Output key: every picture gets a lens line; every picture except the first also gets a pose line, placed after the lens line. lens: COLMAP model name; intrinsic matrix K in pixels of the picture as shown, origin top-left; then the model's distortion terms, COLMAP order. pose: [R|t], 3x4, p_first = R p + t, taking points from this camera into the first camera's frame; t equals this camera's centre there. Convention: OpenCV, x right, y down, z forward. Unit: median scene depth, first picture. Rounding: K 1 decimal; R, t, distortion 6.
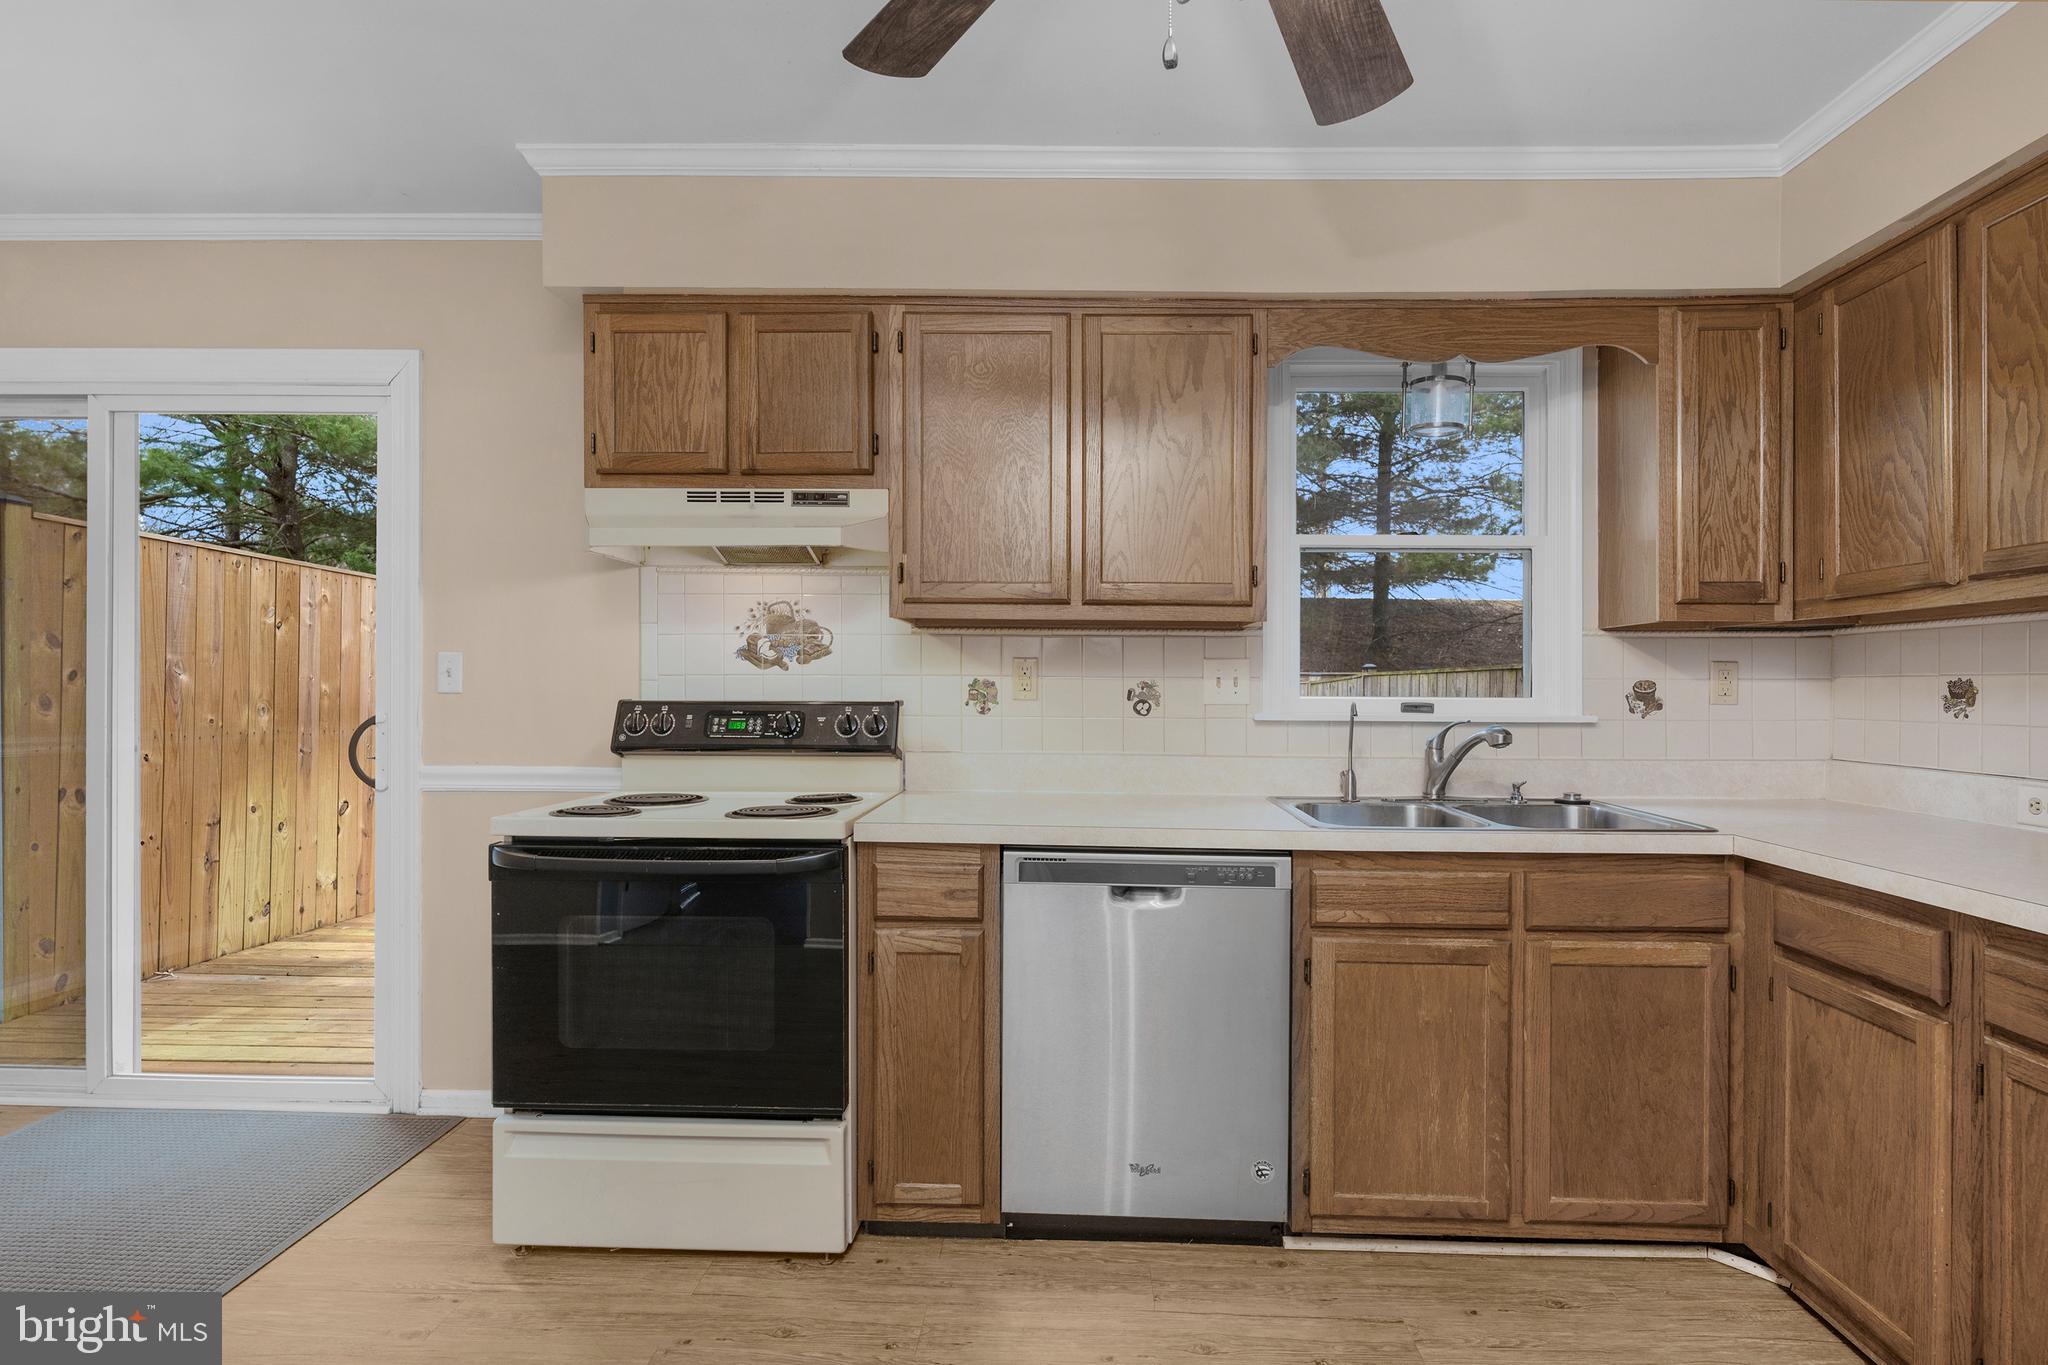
lens RADIAL K [[1002.5, 0, 1059.4], [0, 1002.5, 704.9], [0, 0, 1]] dist [-0.002996, 0.000817]
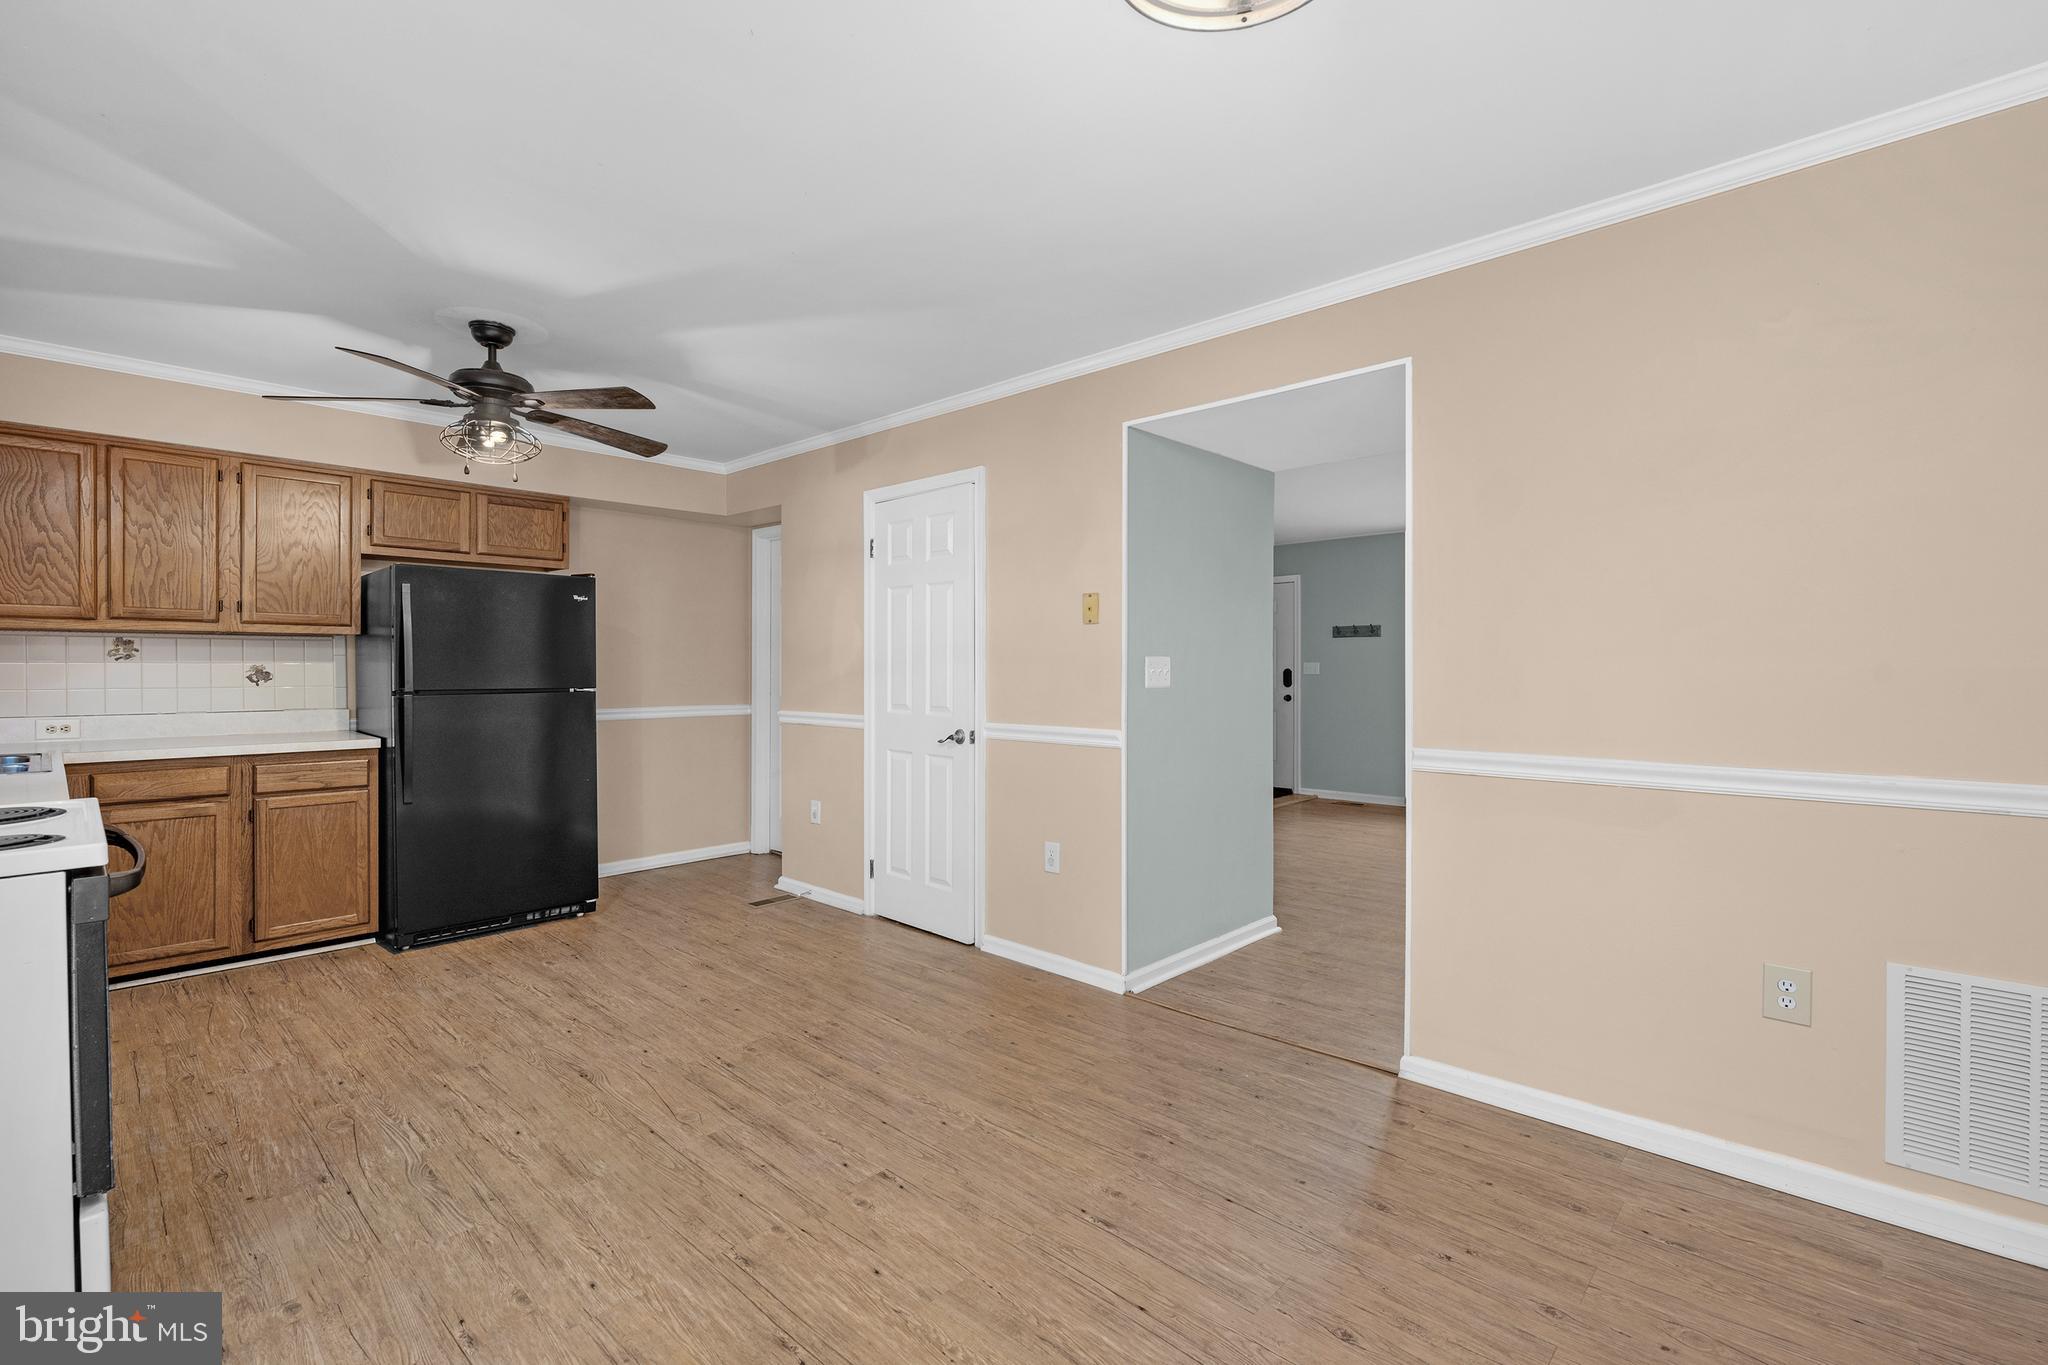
lens RADIAL K [[921.2, 0, 1017.4], [0, 921.2, 668.8], [0, 0, 1]] dist [0.000288, 0.000154]
pose [[-0.742267, -0.010955, 0.670015, -1.444353], [0.004838, 0.999753, 0.021706, -0.040945], [-0.670087, 0.019353, -0.742031, 0.924919]]
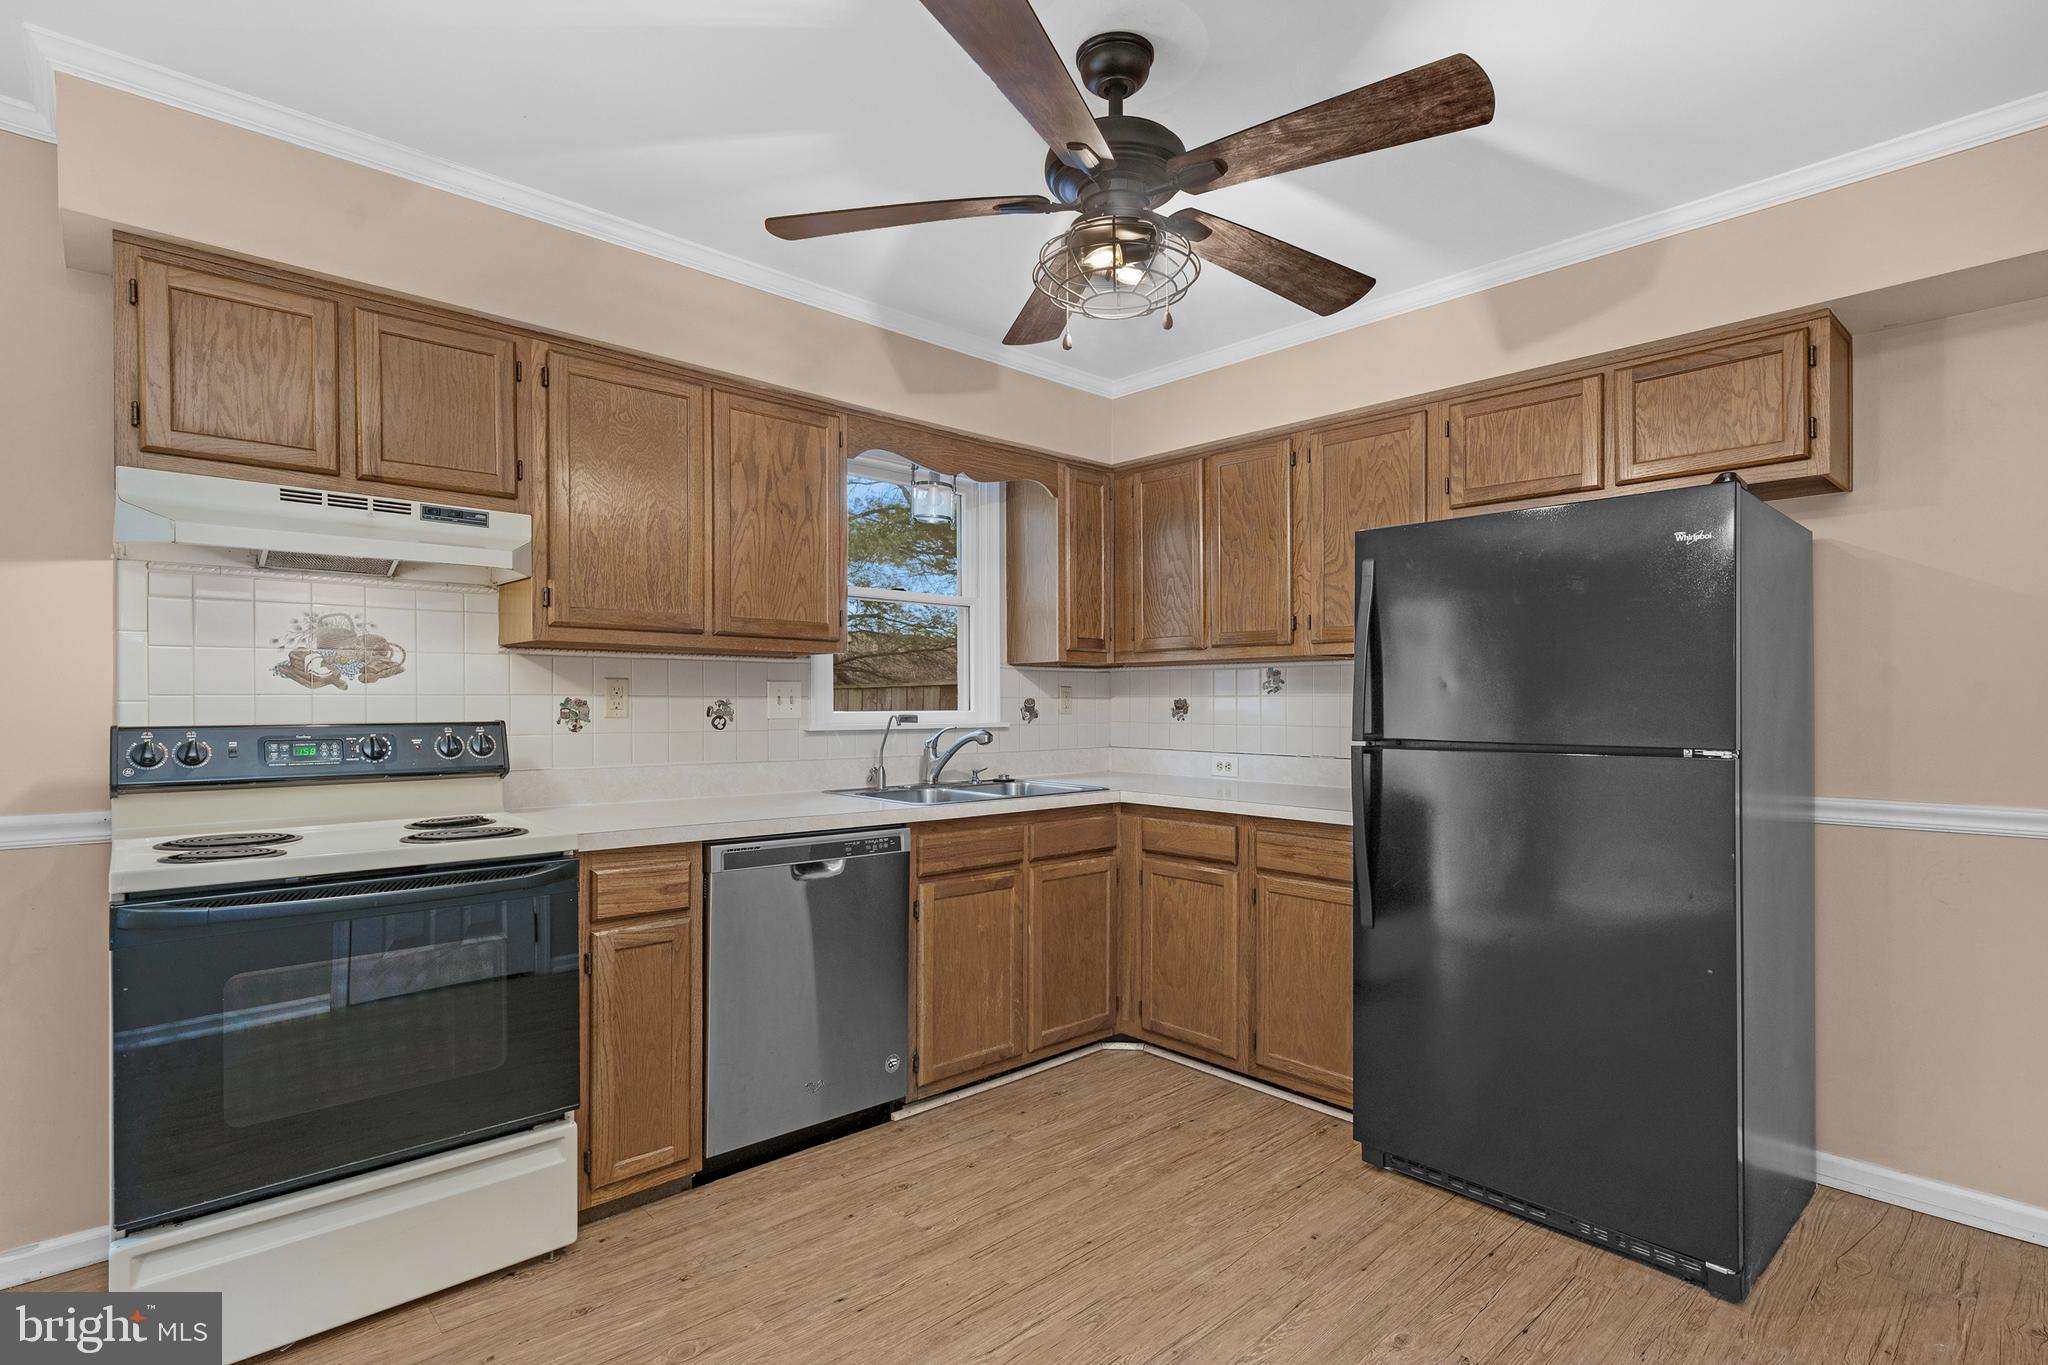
lens RADIAL K [[998.5, 0, 1023.0], [0, 998.5, 700.4], [0, 0, 1]] dist [-0.000812, -0.000057]
pose [[0.714034, -0.004274, 0.700098, -0.538320], [0.014717, 0.999852, -0.008907, -0.008715], [-0.699957, 0.016663, 0.713991, -0.084261]]
